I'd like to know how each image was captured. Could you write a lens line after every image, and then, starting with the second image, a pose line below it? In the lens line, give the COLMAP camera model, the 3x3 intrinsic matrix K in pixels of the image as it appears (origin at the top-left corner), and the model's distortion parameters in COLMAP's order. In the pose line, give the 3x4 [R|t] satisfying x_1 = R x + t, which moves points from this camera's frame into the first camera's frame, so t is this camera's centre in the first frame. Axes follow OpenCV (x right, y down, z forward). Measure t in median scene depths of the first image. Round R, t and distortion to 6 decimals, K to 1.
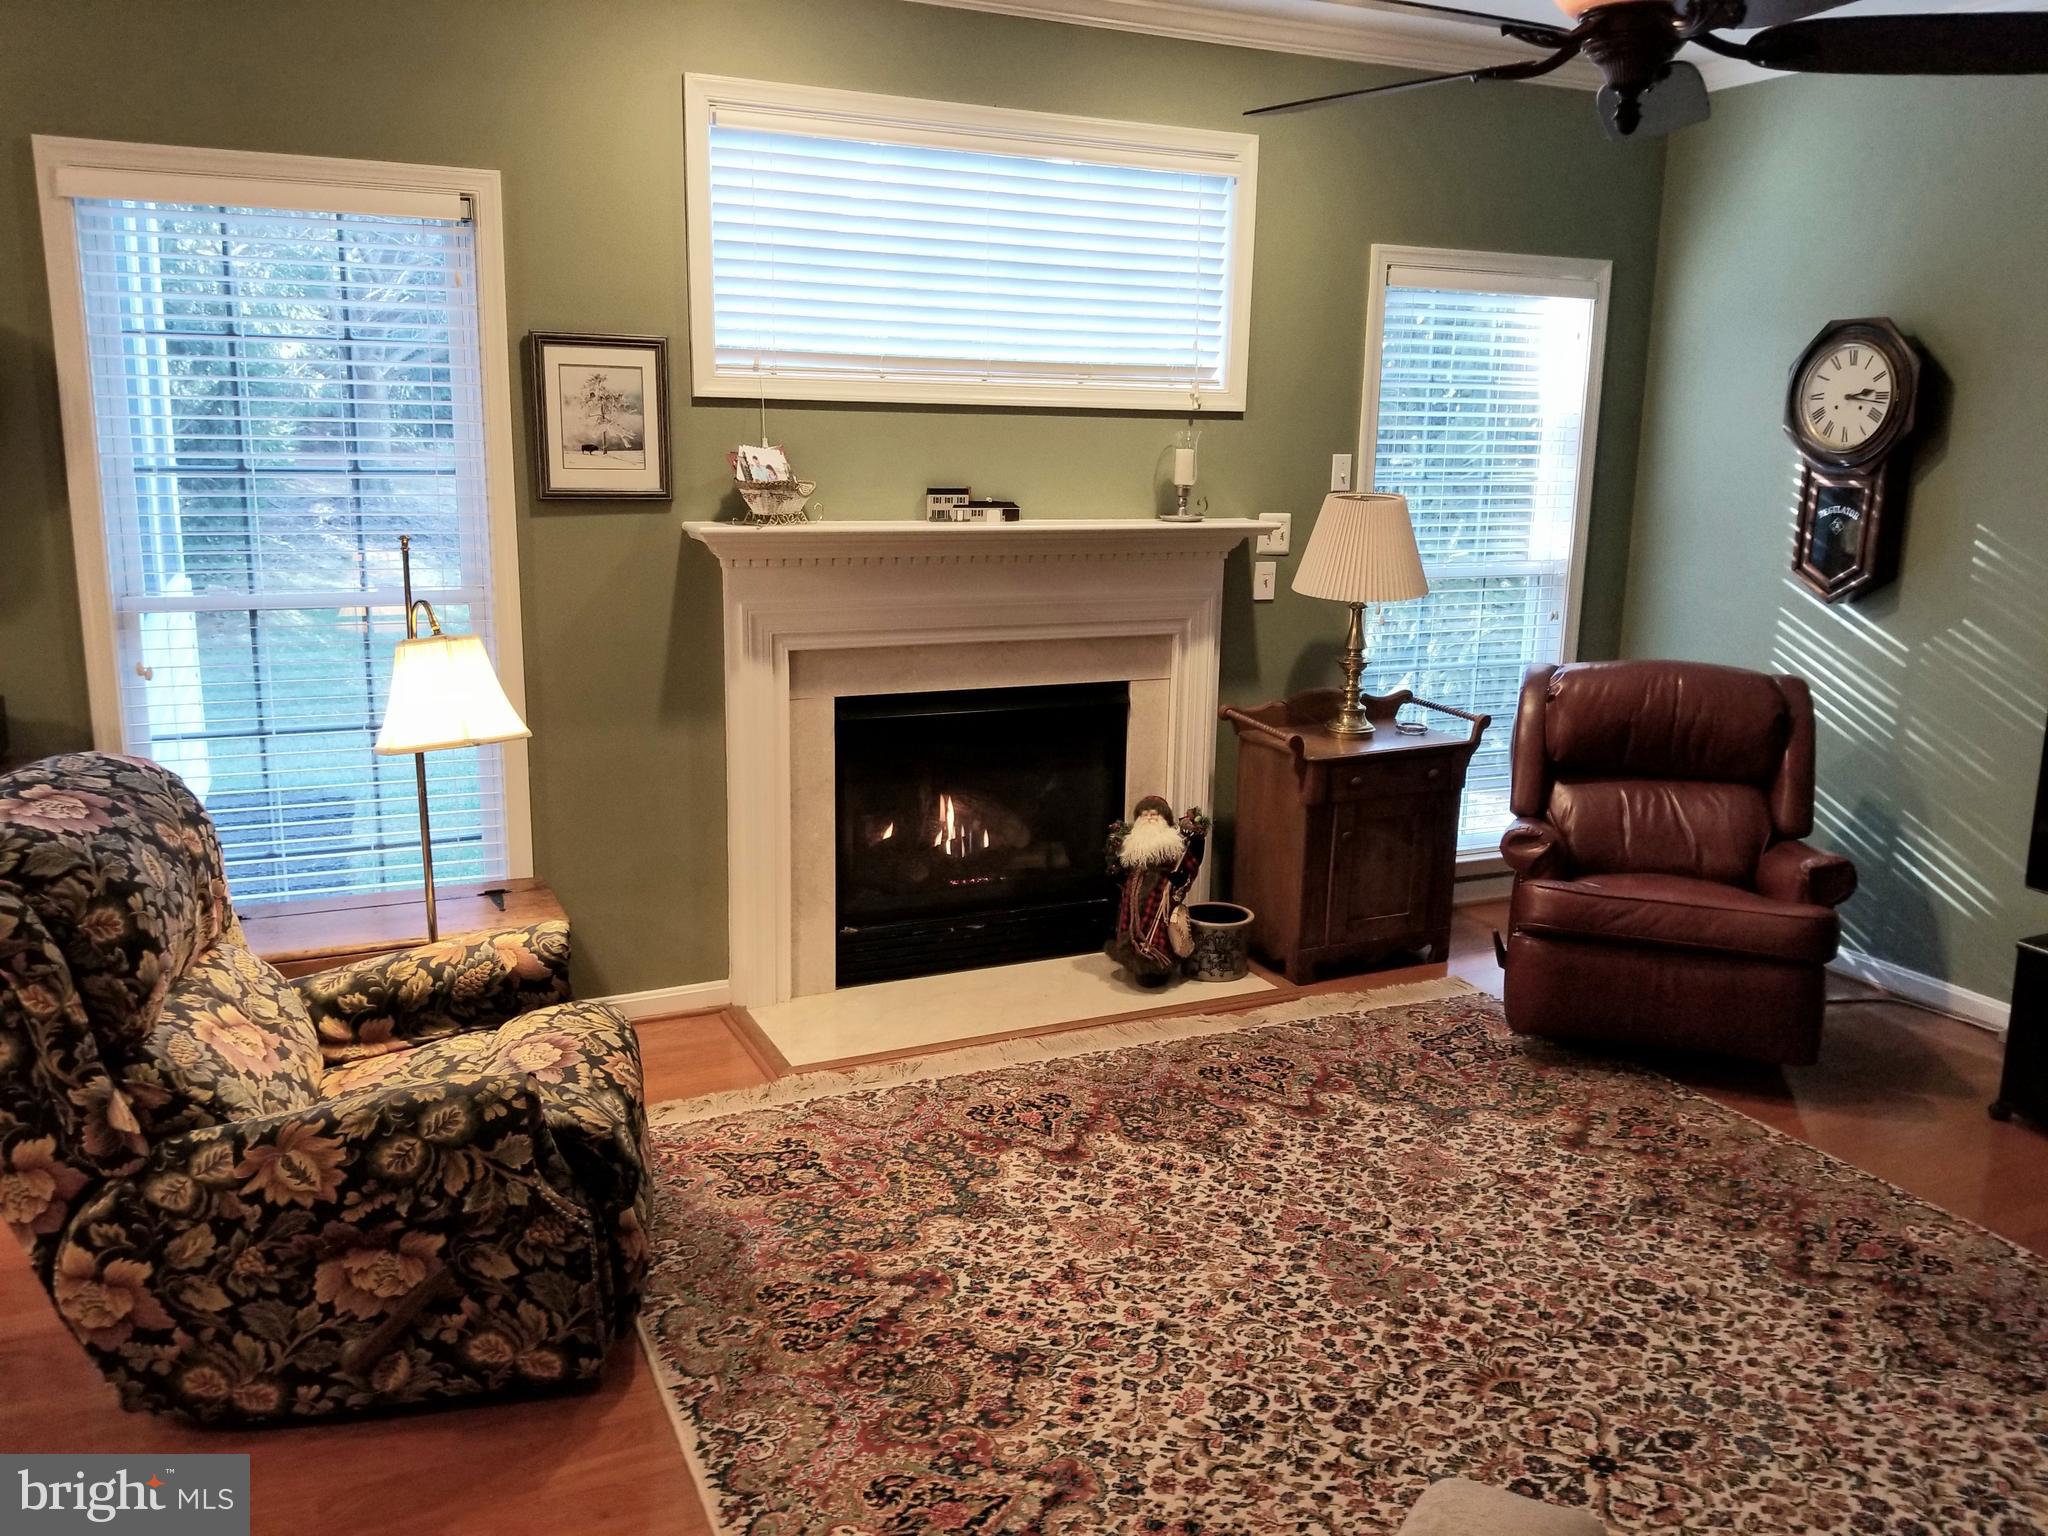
lens RADIAL K [[1620.1, 0, 1039.1], [0, 1620.1, 748.6], [0, 0, 1]] dist [0.067792, -0.110812]
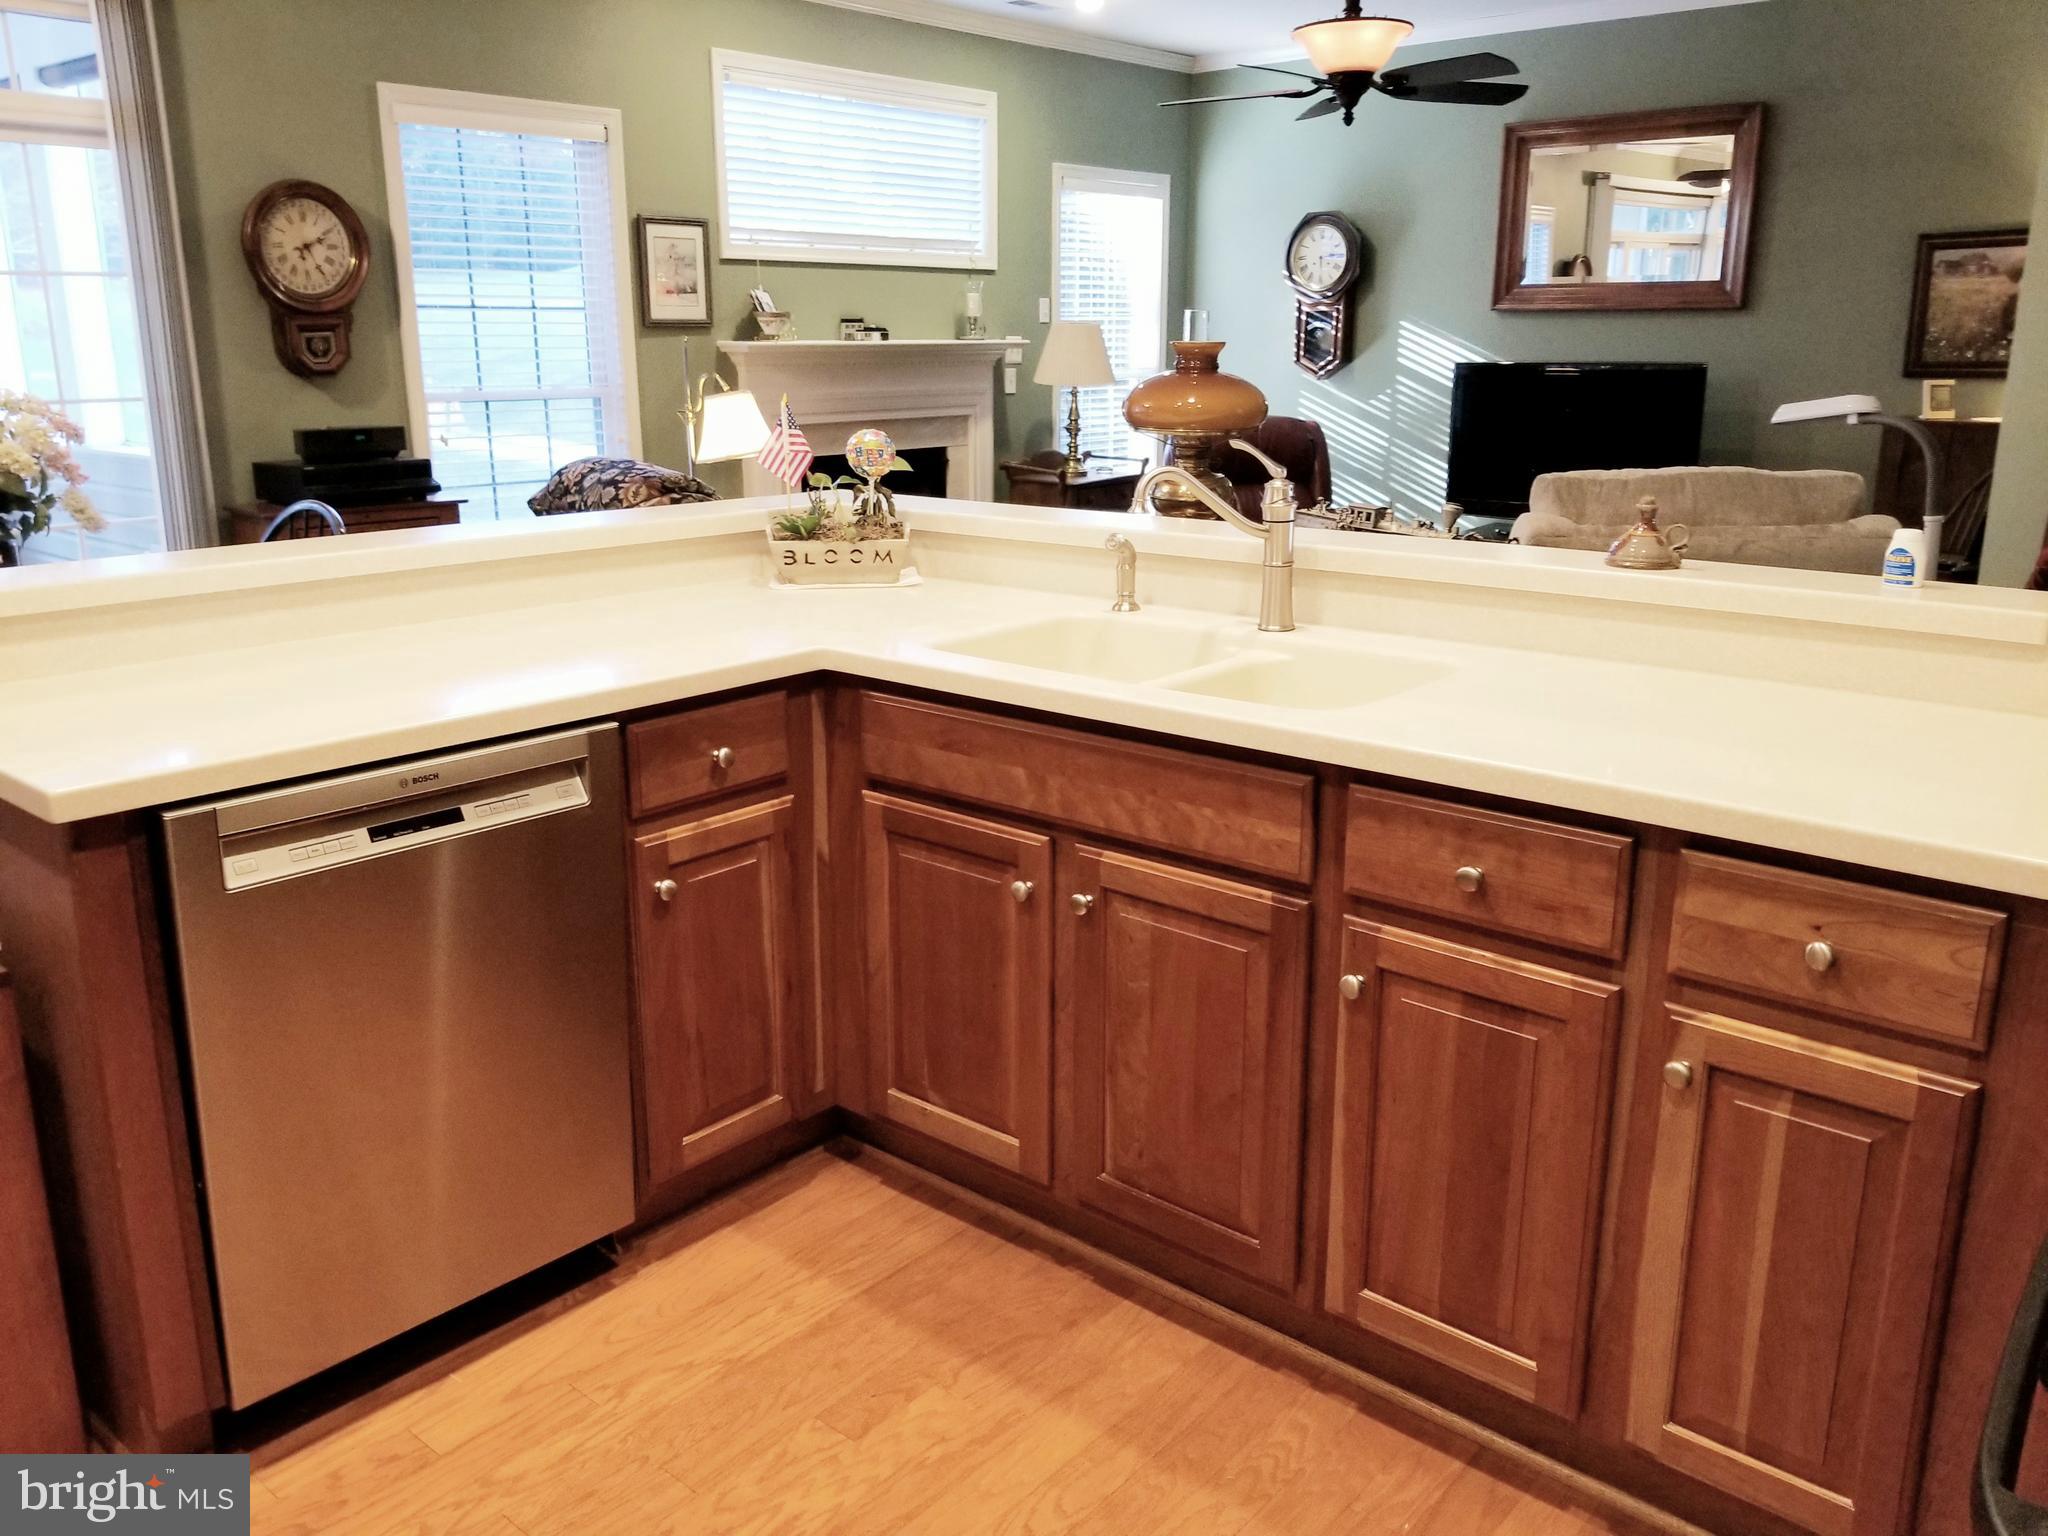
lens RADIAL K [[1620.1, 0, 1021.6], [0, 1620.1, 751.4], [0, 0, 1]] dist [0.067792, -0.110812]
pose [[0.915316, -0.123132, 0.383451, -0.623669], [0.099944, 0.991779, 0.079904, 0.160975], [-0.390138, -0.034814, 0.920098, -0.582877]]
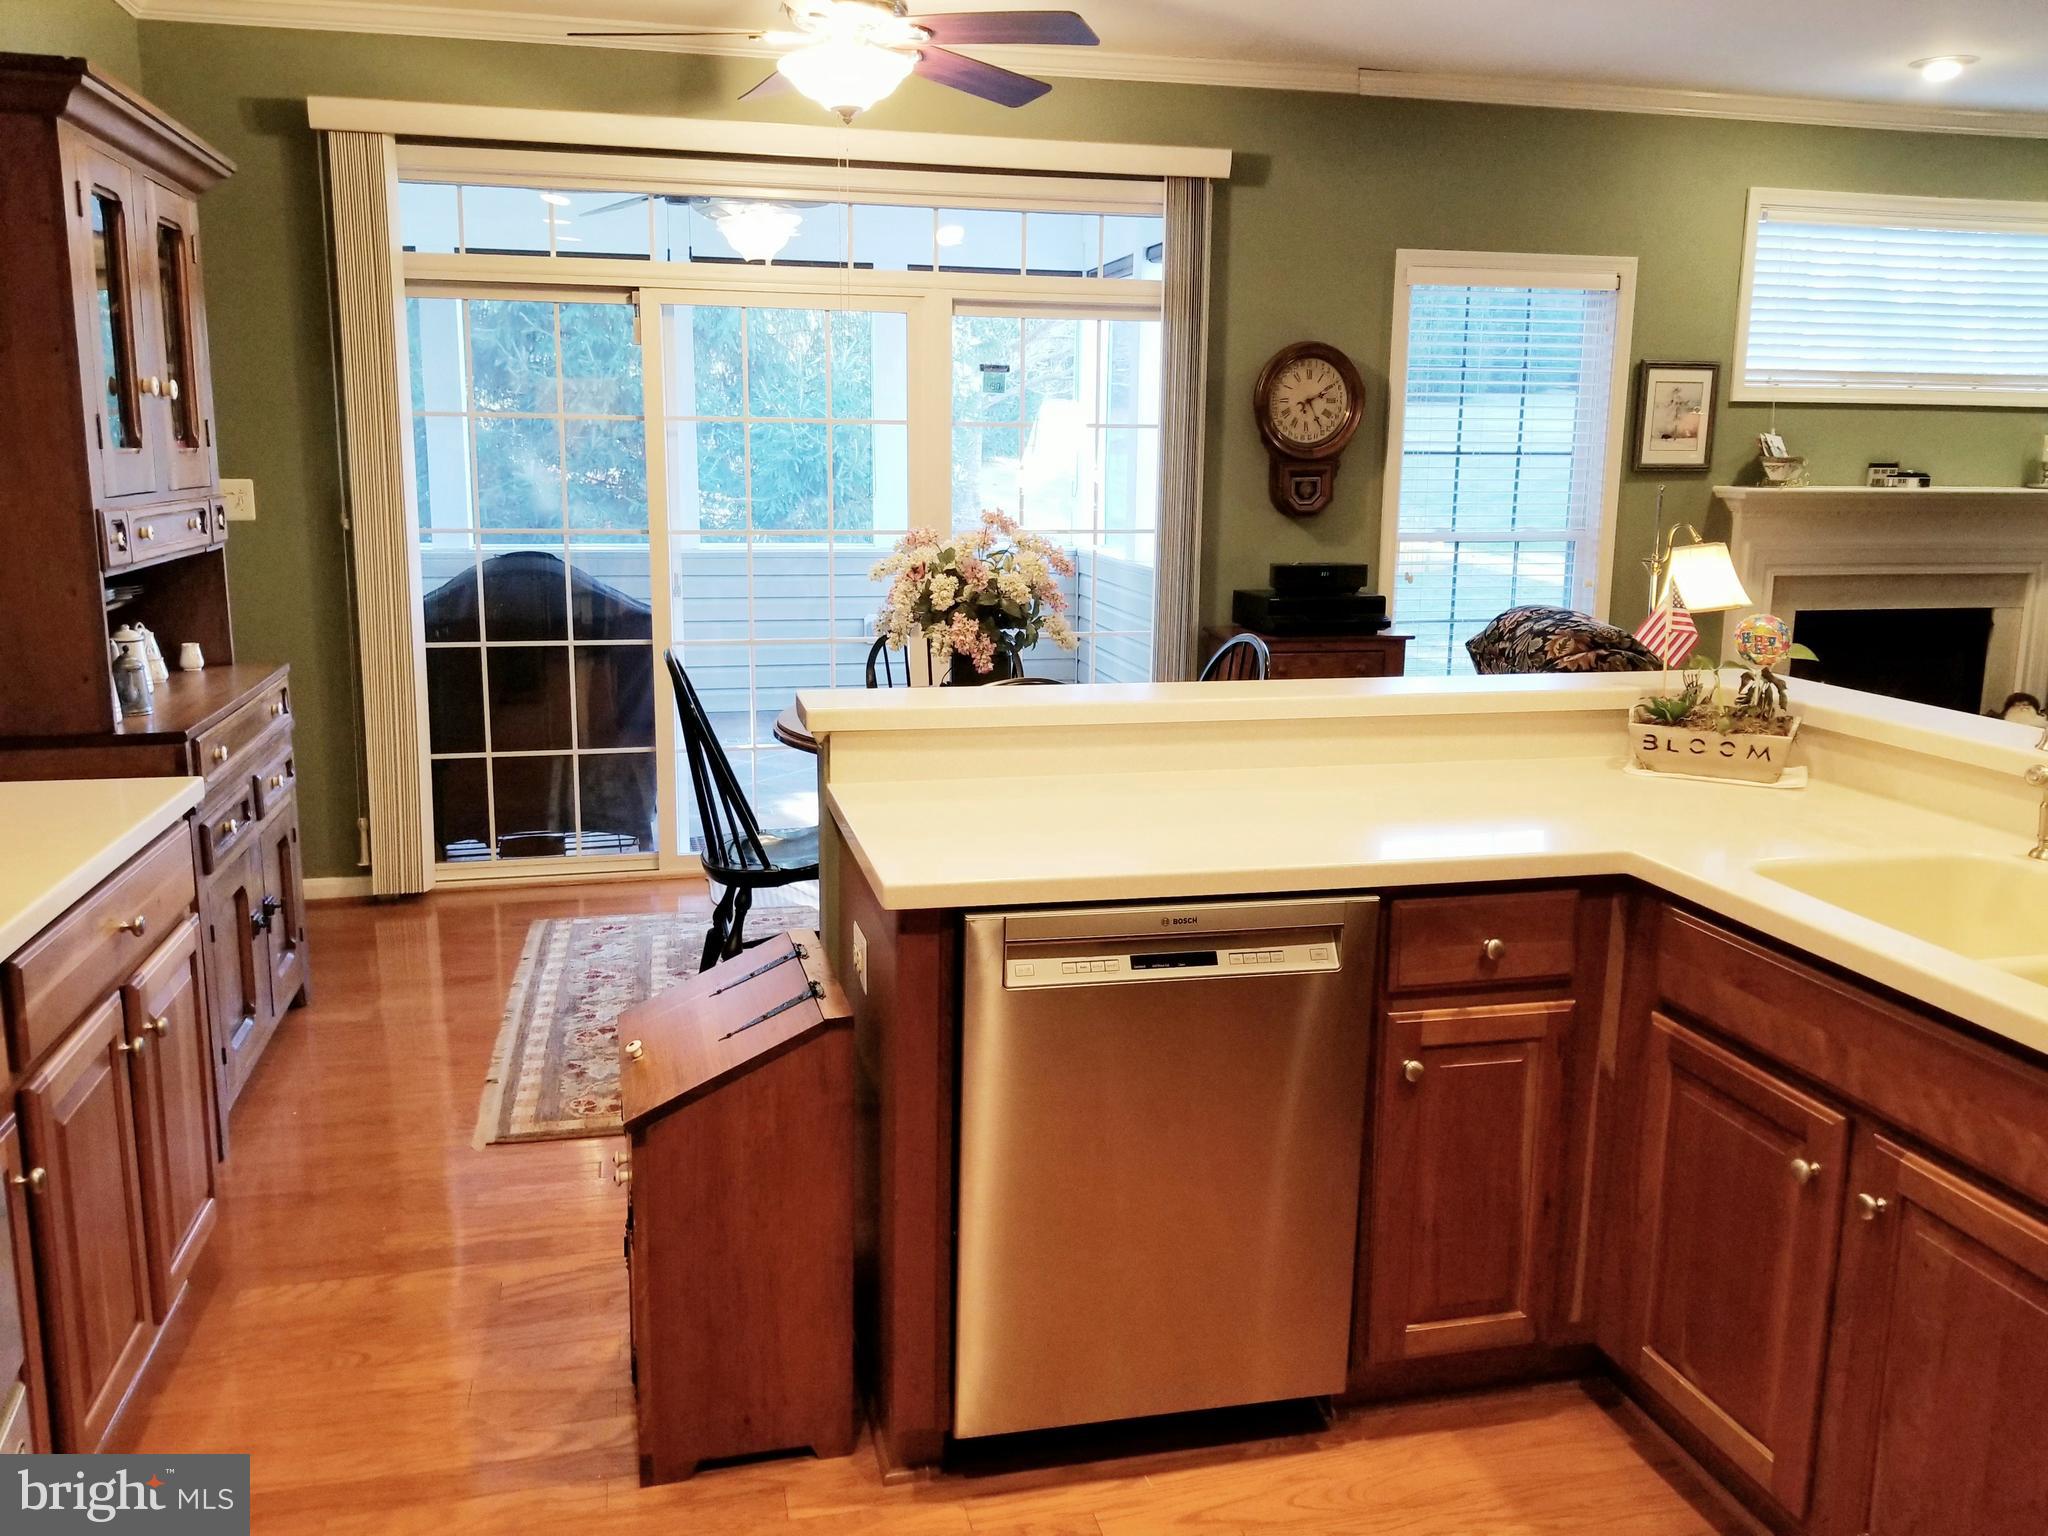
lens RADIAL K [[1620.1, 0, 1026.1], [0, 1620.1, 739.7], [0, 0, 1]] dist [0.067792, -0.110812]
pose [[0.976656, 0.029554, -0.212766, -0.526630], [-0.033219, 0.999355, -0.013671, 0.136389], [0.212225, 0.020419, 0.977007, -0.597180]]
